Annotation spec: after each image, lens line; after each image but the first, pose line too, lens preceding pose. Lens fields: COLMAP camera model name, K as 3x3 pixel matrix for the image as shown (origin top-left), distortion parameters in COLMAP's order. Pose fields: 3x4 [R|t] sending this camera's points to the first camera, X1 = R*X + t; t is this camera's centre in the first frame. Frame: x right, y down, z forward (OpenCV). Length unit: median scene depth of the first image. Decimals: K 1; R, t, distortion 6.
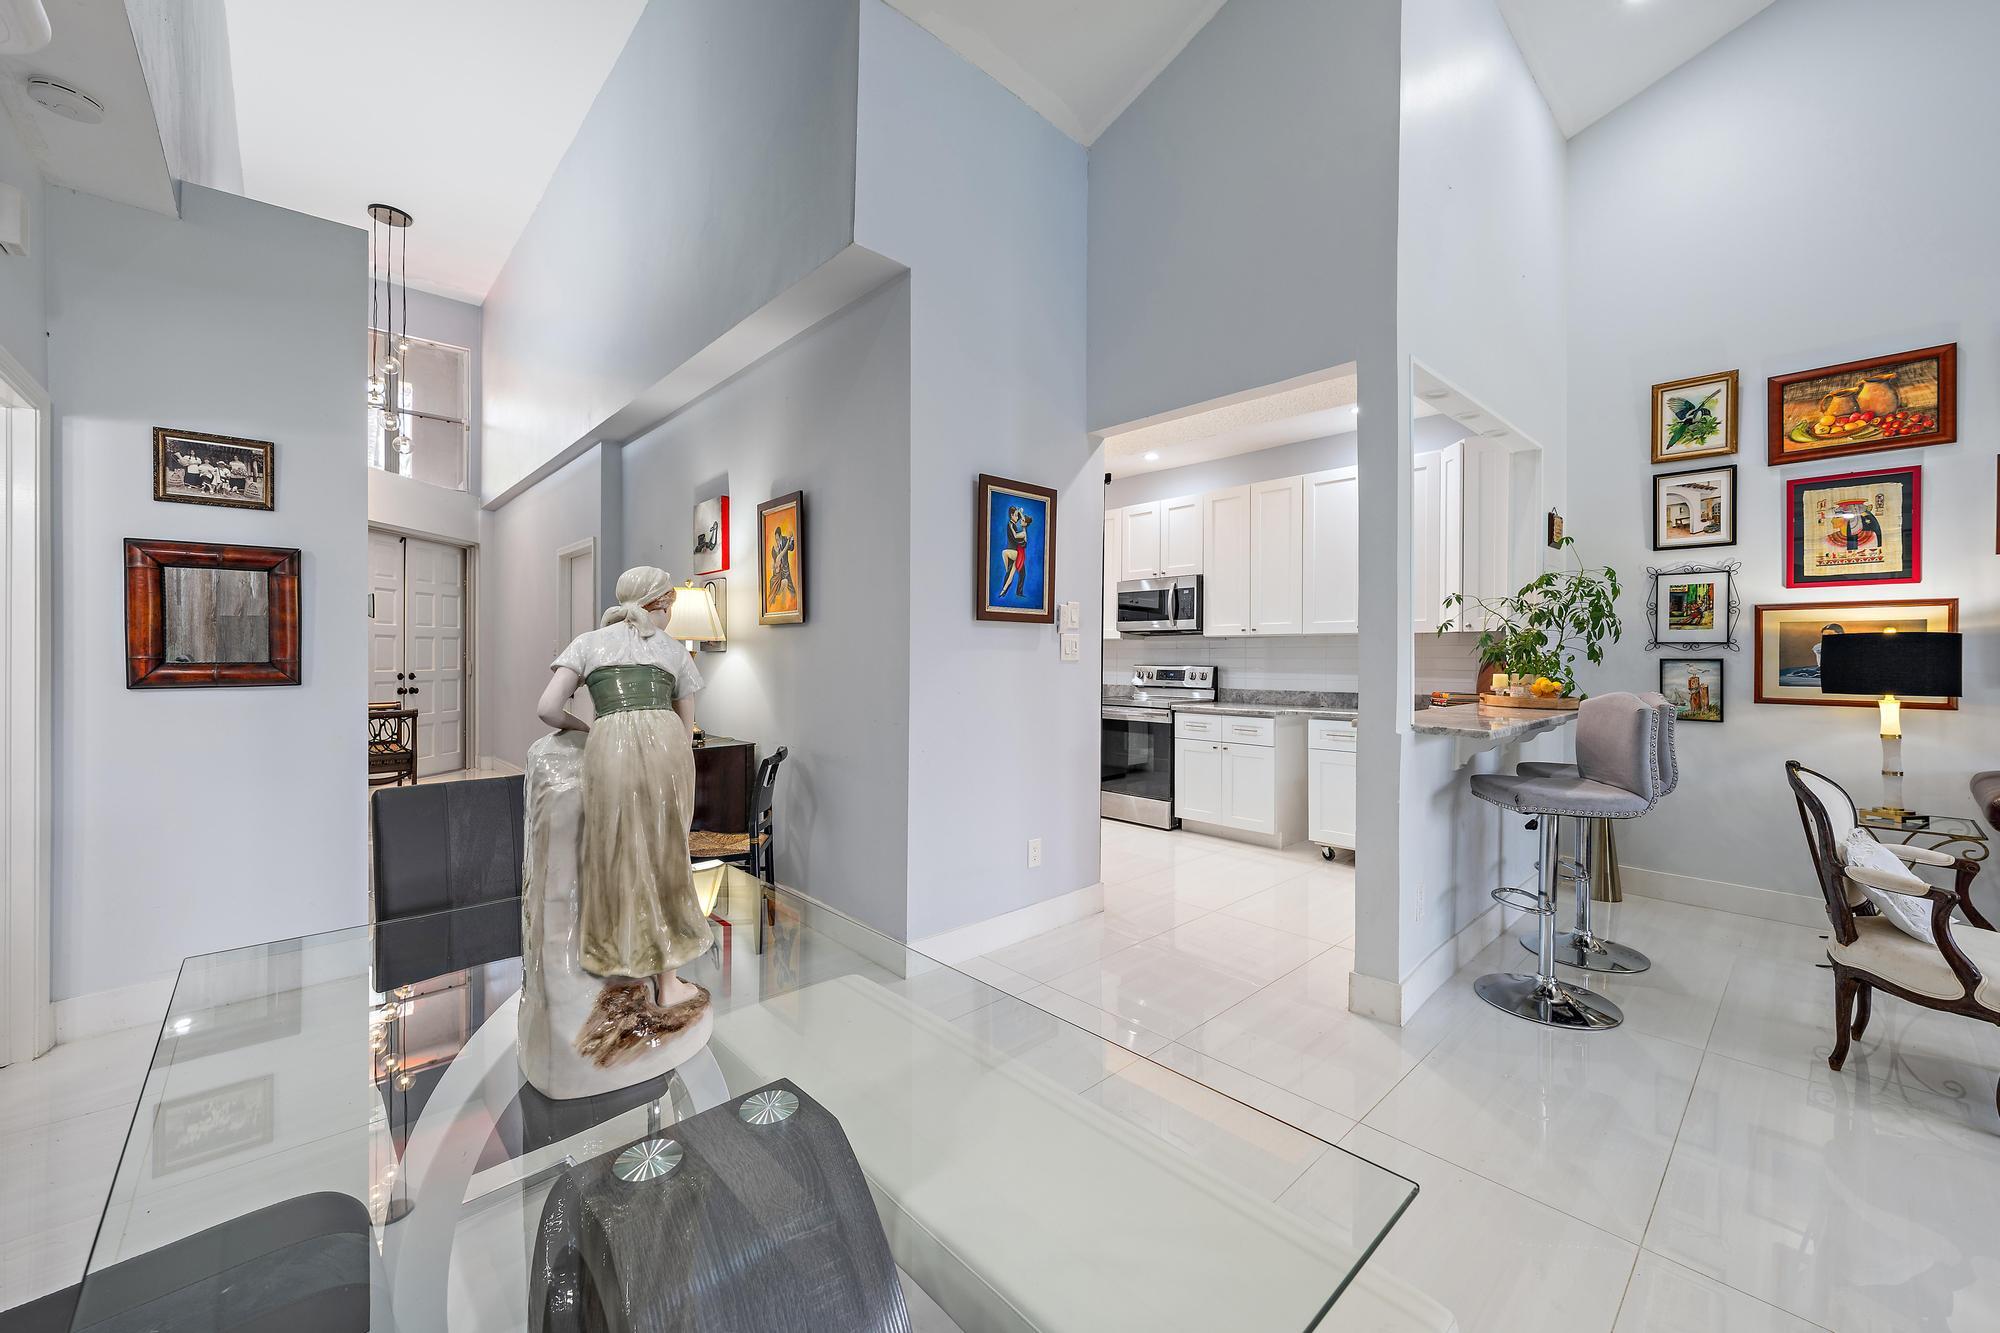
lens RADIAL K [[769.1, 0, 1009.5], [0, 769.1, 656.1], [0, 0, 1]] dist [-0.002064, 0.000207]
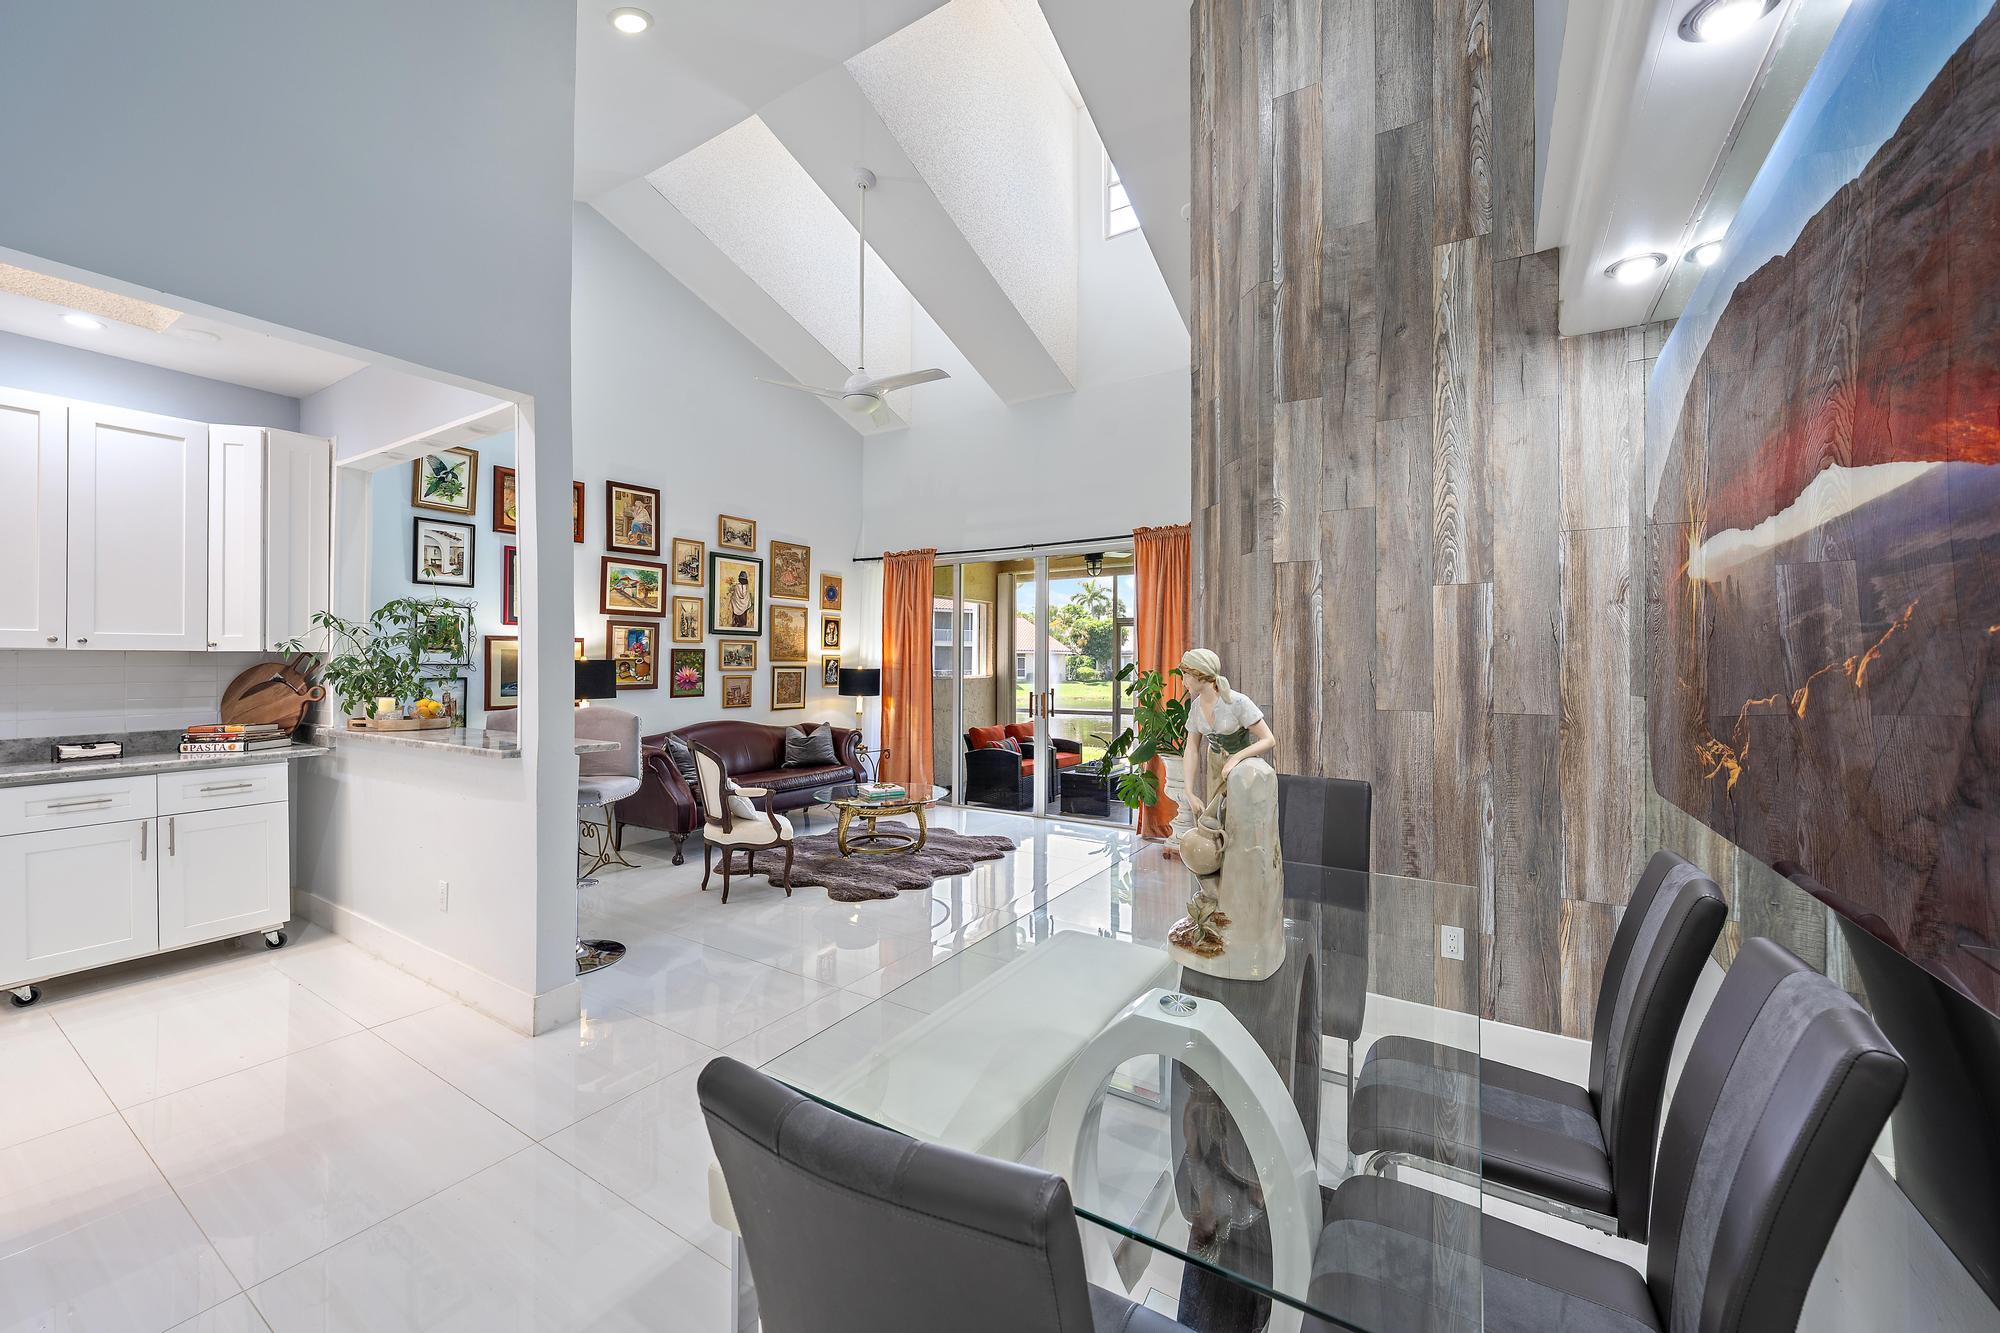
lens RADIAL K [[769.1, 0, 993.2], [0, 769.1, 658.3], [0, 0, 1]] dist [-0.002064, 0.000207]
pose [[-0.247574, 0.000600, 0.968869, -0.525447], [0.001191, 0.999999, -0.000315, -0.027701], [-0.968868, 0.001076, -0.247575, 0.506607]]
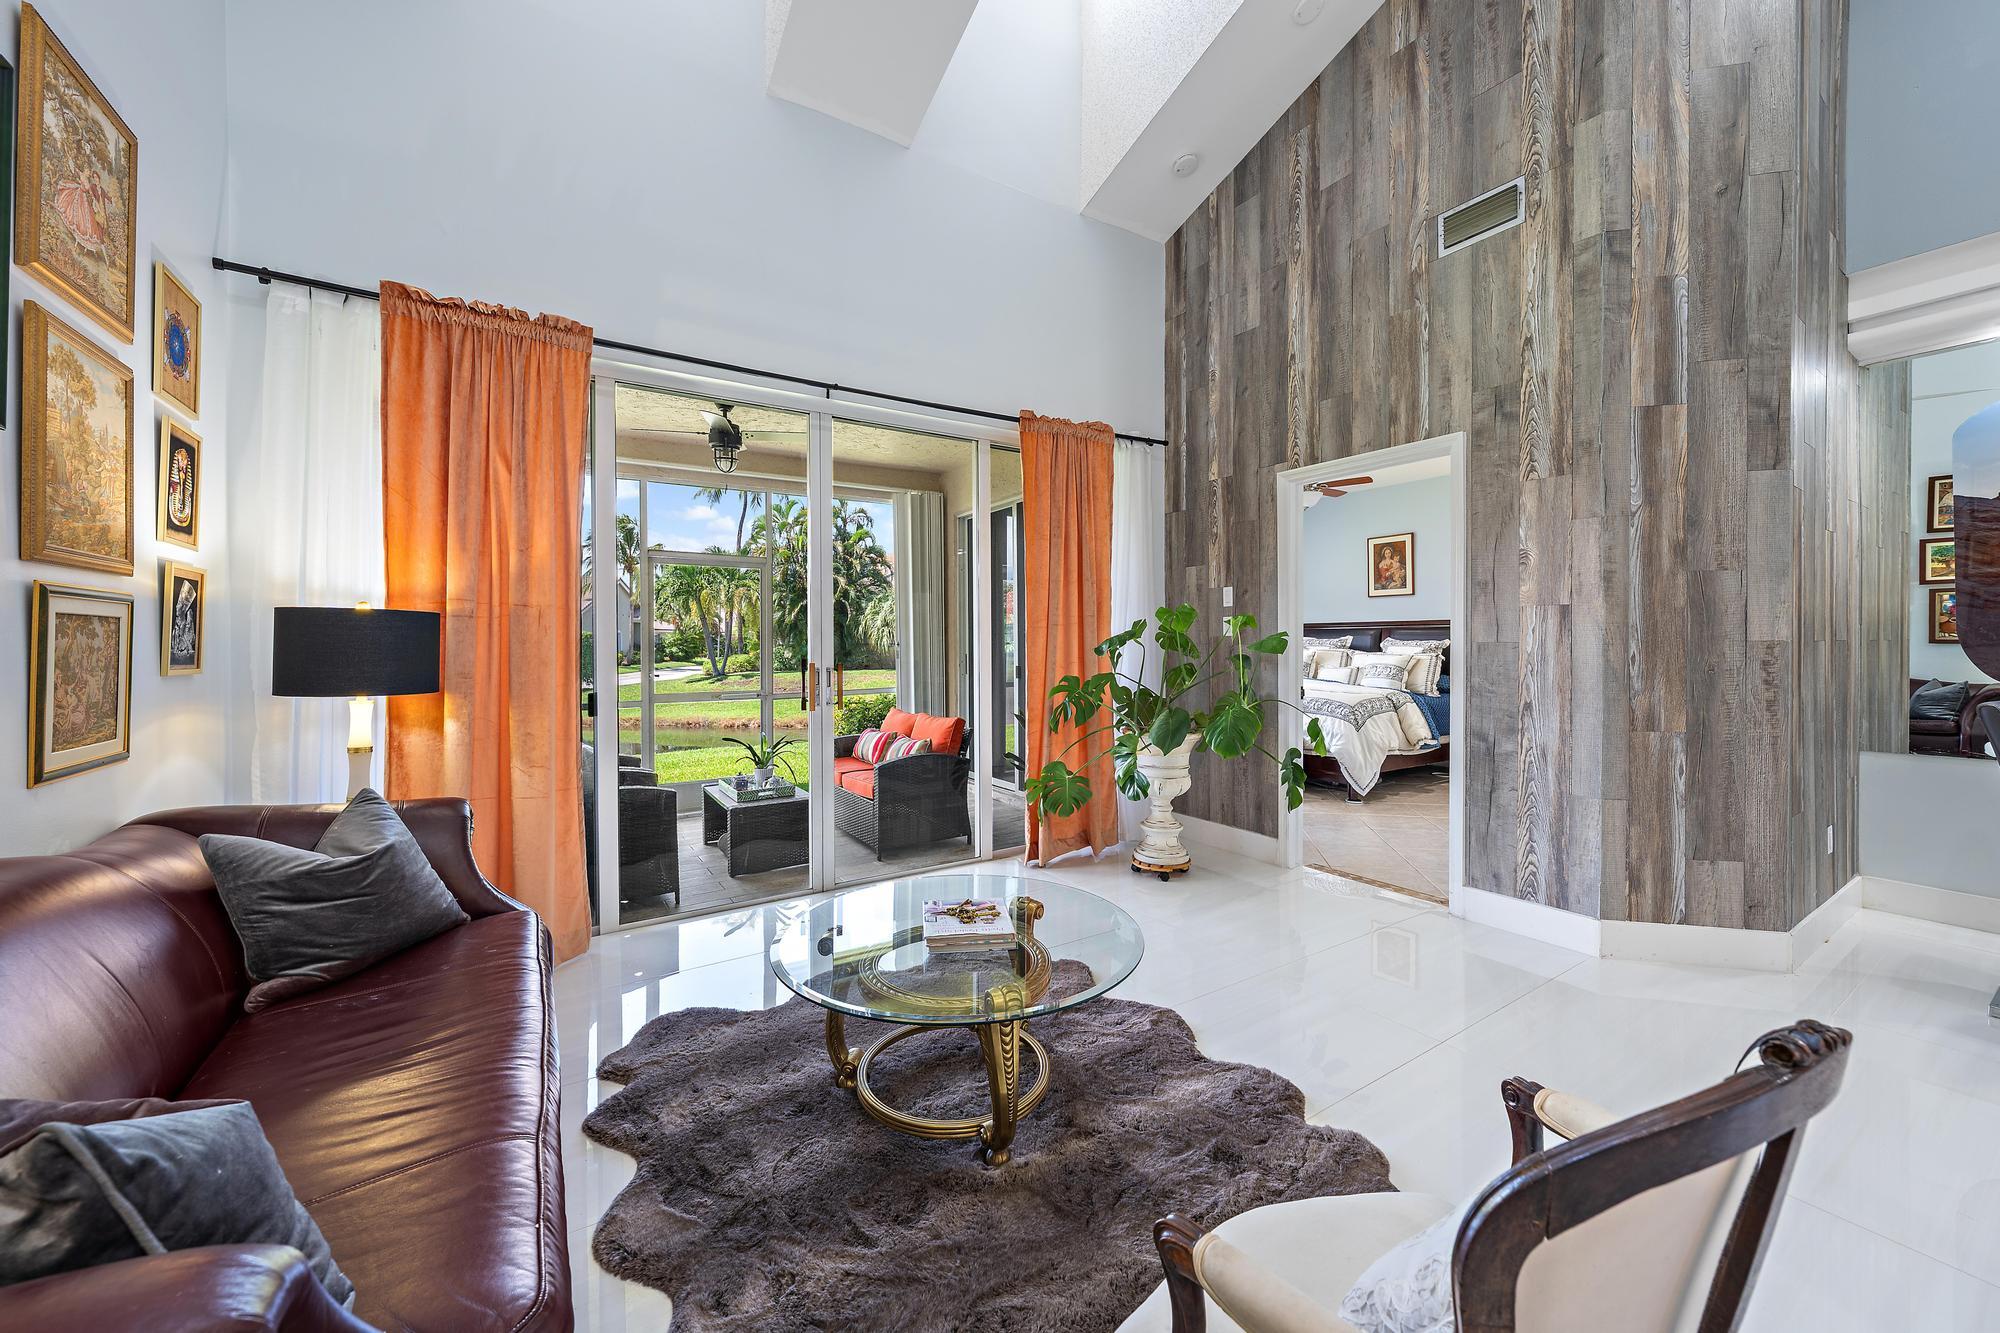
lens RADIAL K [[744.6, 0, 1014.4], [0, 744.6, 649.8], [0, 0, 1]] dist [-0.001016, 0.000059]
pose [[-0.985763, -0.002164, 0.168129, 0.838933], [0.000433, 0.999881, 0.015408, 0.020153], [-0.168143, 0.015262, -0.985644, 0.867897]]
